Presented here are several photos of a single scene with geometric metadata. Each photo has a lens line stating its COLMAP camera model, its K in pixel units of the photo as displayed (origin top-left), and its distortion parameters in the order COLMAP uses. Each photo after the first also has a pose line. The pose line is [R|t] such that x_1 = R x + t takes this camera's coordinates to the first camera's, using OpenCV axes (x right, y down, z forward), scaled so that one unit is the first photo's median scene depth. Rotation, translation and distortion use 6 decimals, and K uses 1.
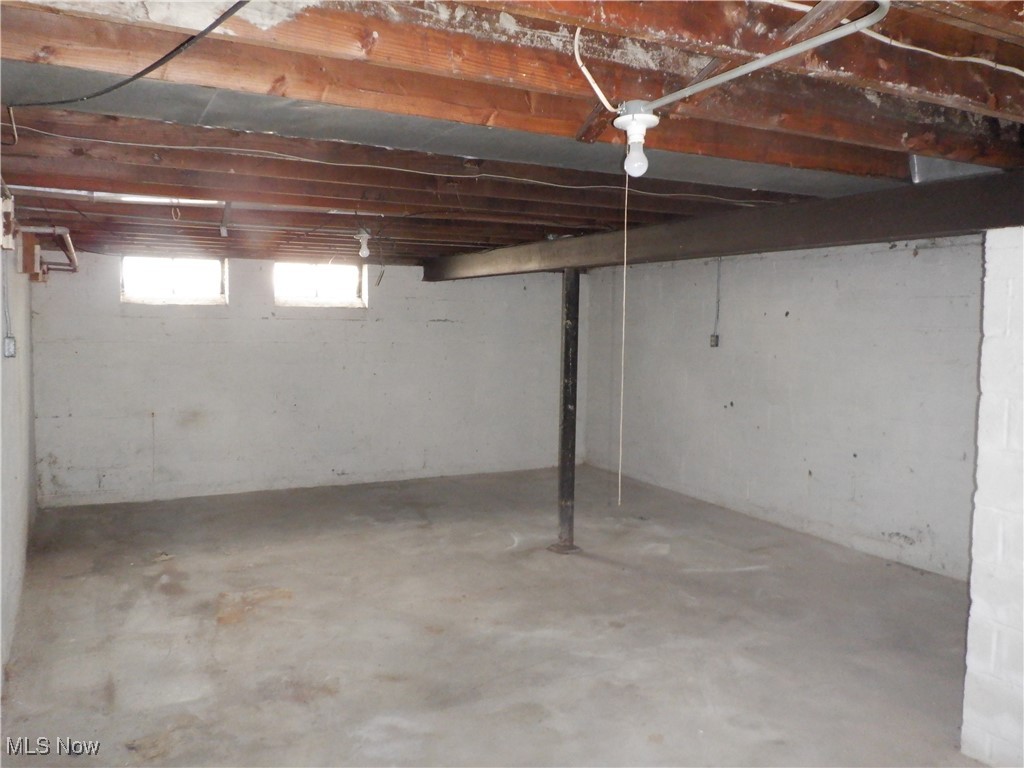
lens RADIAL K [[837.8, 0, 503.0], [0, 837.8, 381.3], [0, 0, 1]] dist [-0.000377, -0.038609]
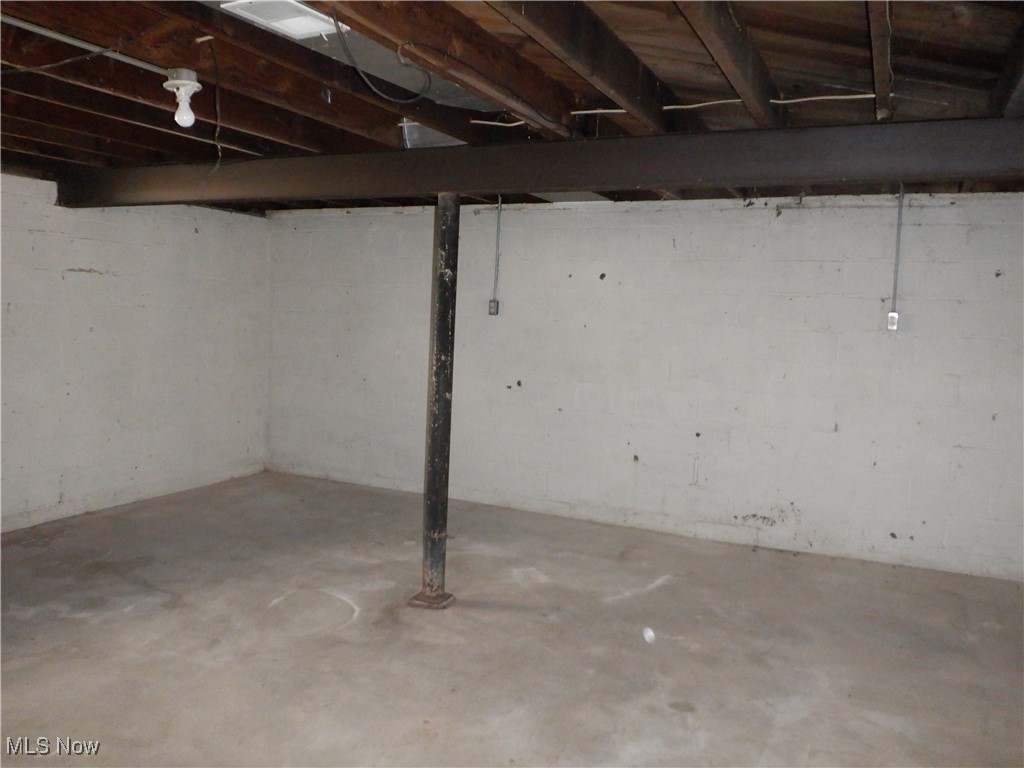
lens RADIAL K [[837.8, 0, 503.0], [0, 837.8, 381.3], [0, 0, 1]] dist [-0.000377, -0.038609]
pose [[0.787845, -0.035617, 0.614843, -0.307349], [0.021063, 0.999301, 0.030899, -0.001375], [-0.615513, -0.011393, 0.788044, 0.428879]]
